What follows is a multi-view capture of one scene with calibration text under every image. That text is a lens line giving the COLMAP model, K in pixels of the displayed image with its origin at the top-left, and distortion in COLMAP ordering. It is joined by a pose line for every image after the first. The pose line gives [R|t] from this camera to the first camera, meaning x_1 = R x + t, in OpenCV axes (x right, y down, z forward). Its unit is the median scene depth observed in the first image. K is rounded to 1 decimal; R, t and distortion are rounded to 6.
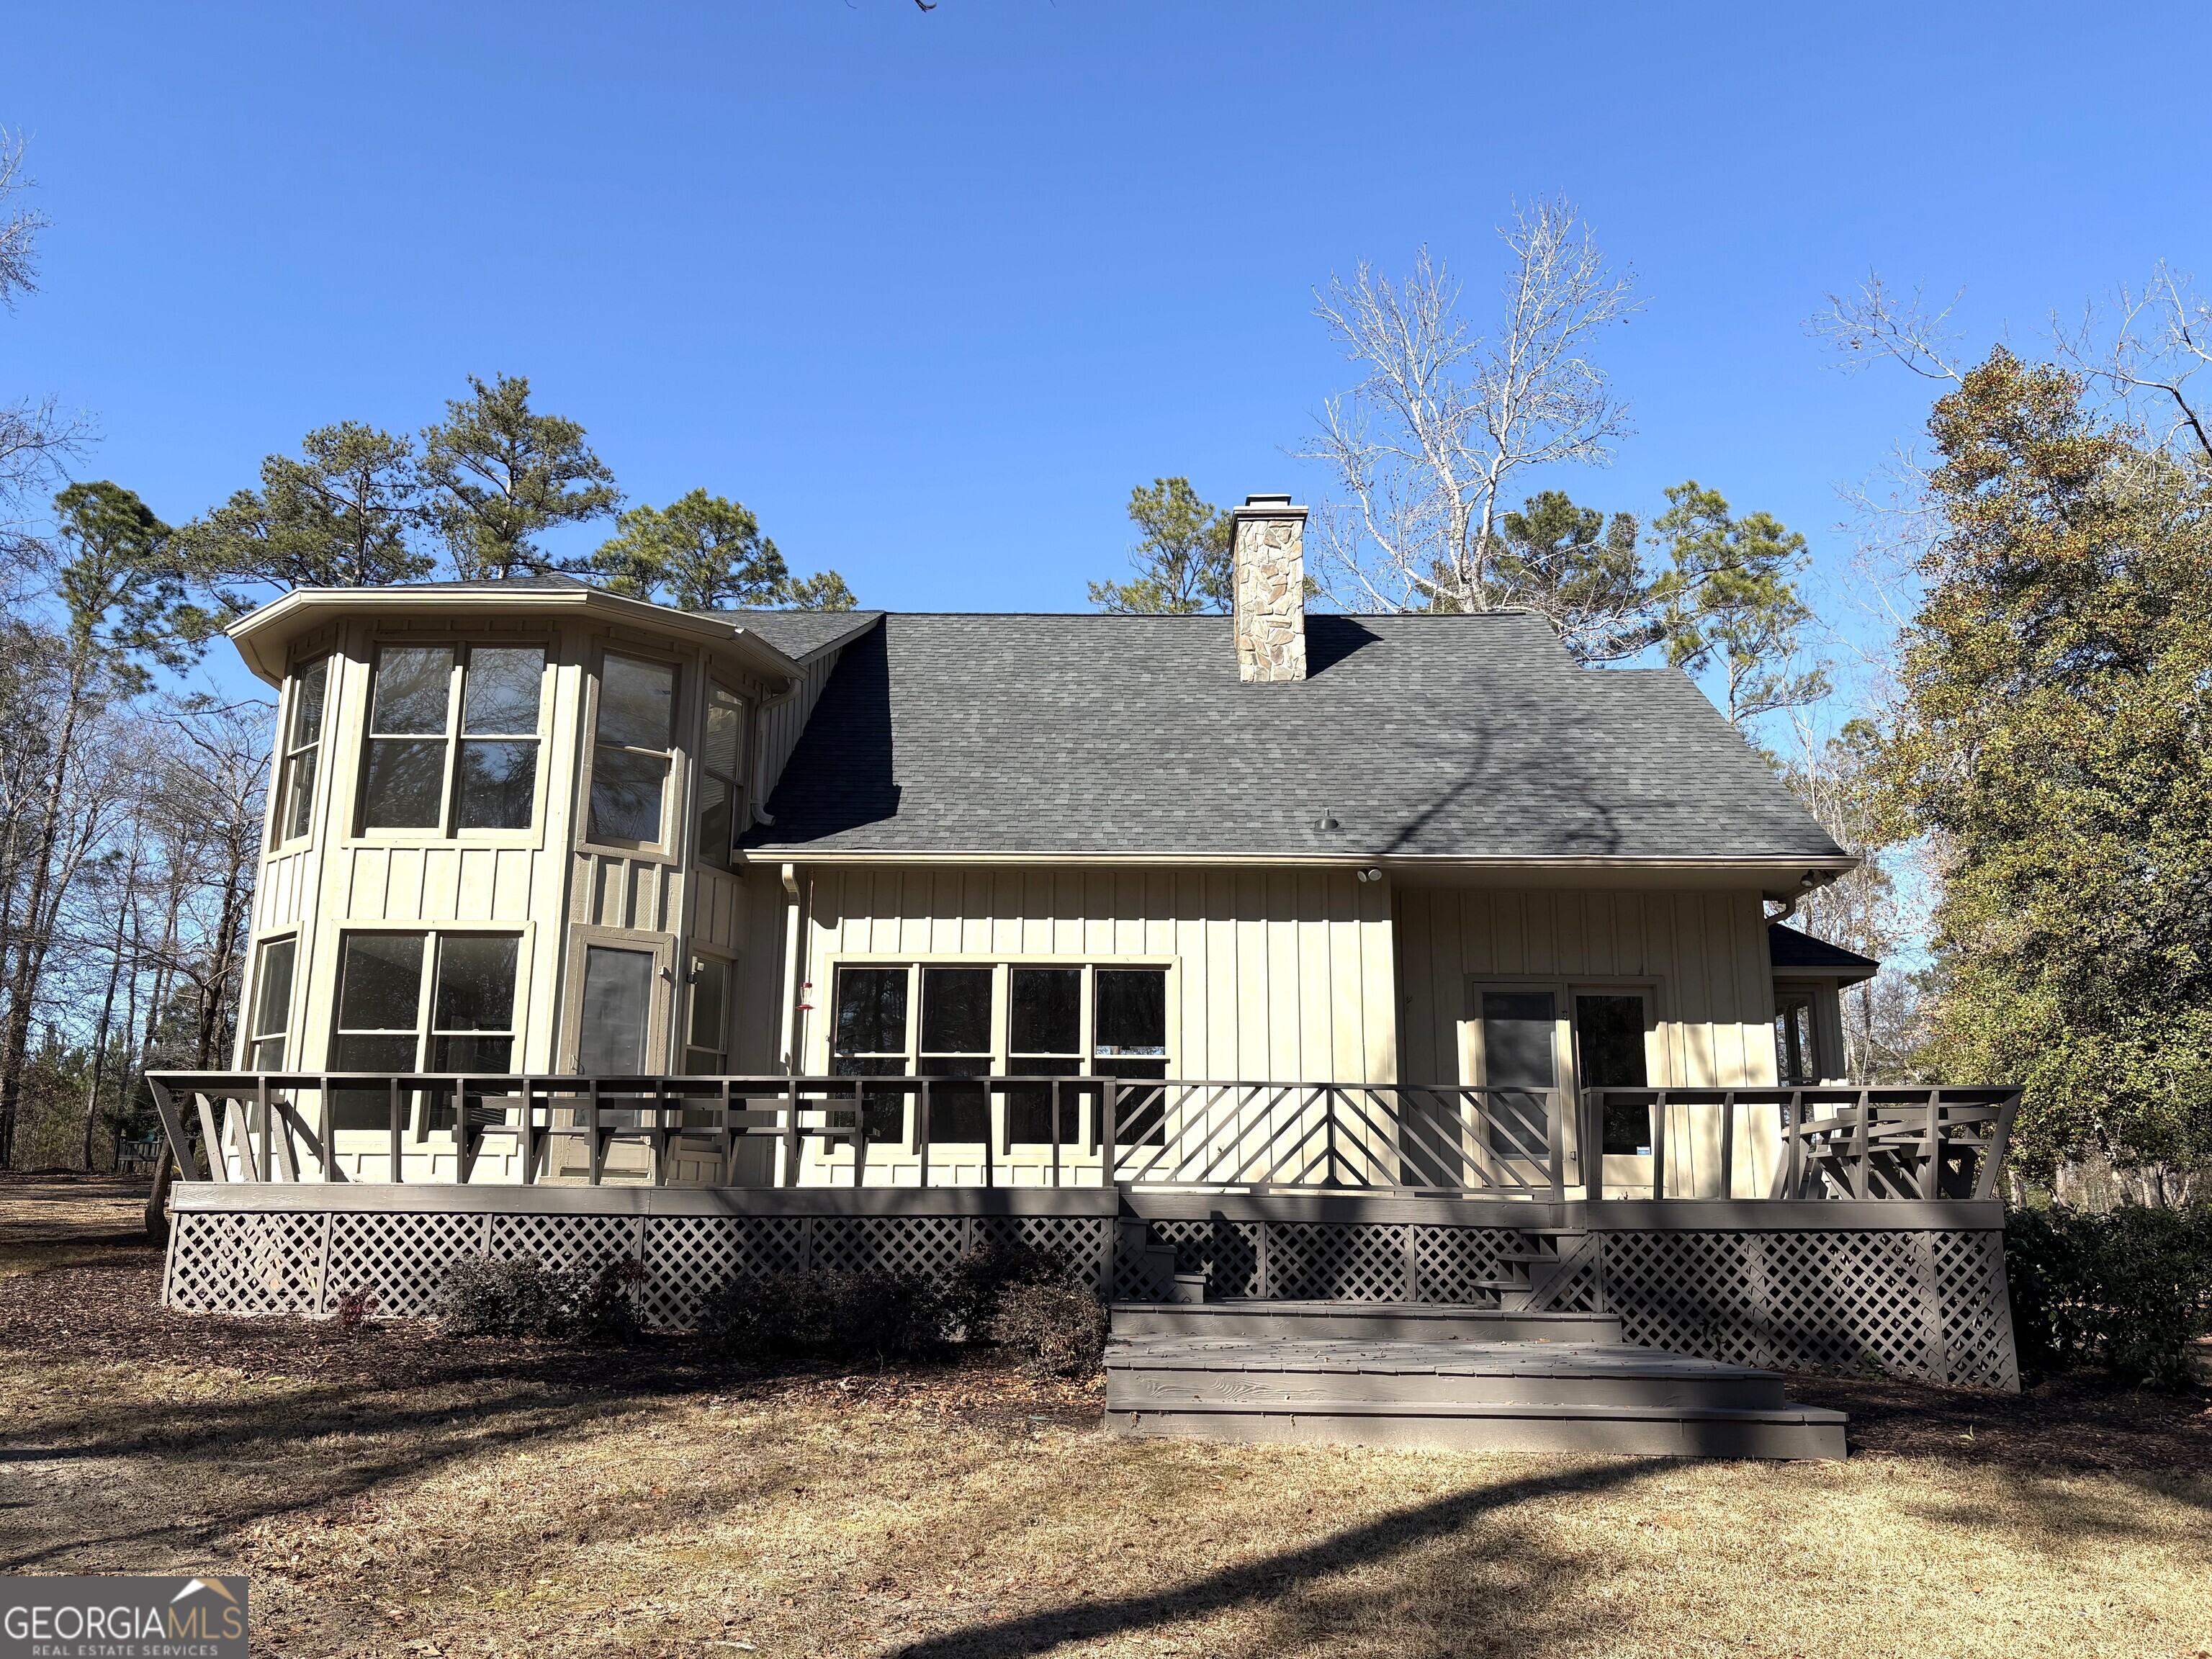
lens RADIAL K [[1706.0, 0, 1091.2], [0, 1706.0, 844.0], [0, 0, 1]] dist [0.055038, -0.034549]
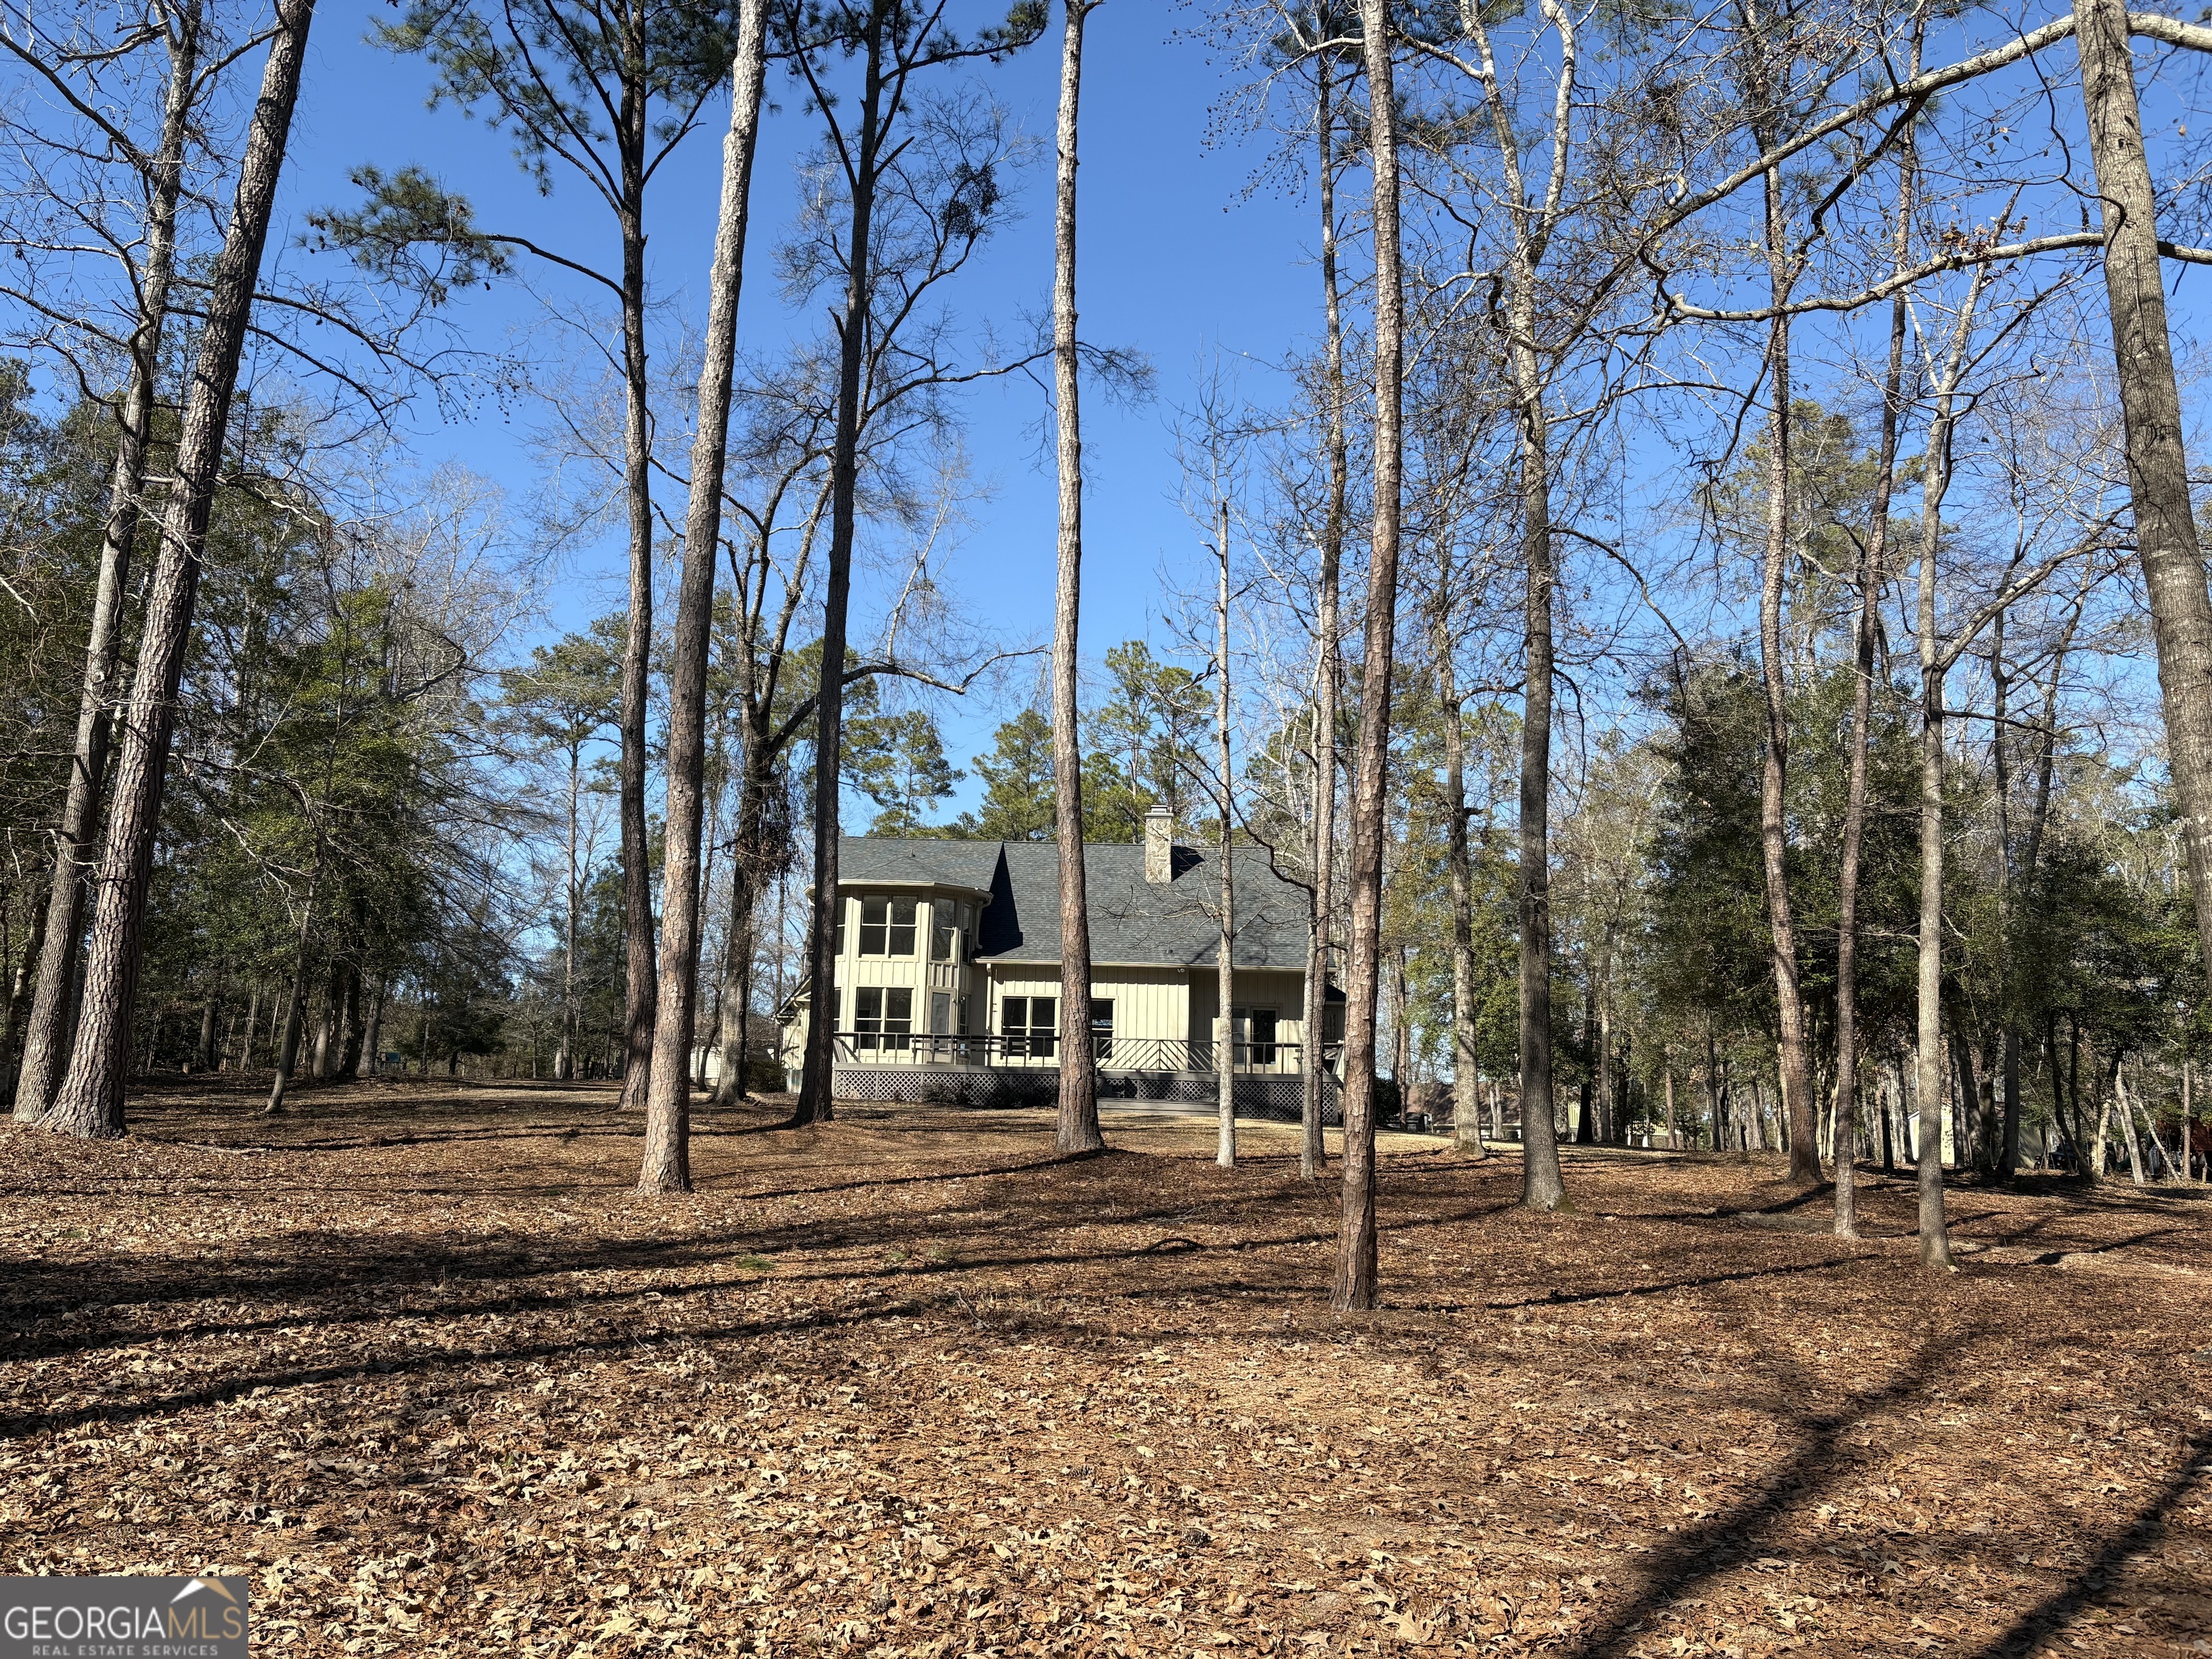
lens RADIAL K [[1706.0, 0, 1119.1], [0, 1706.0, 819.8], [0, 0, 1]] dist [0.055038, -0.034549]
pose [[0.998754, 0.018657, 0.046286, -0.096985], [-0.019174, 0.999758, 0.010749, -0.293174], [-0.046074, -0.011623, 0.998870, -2.119490]]
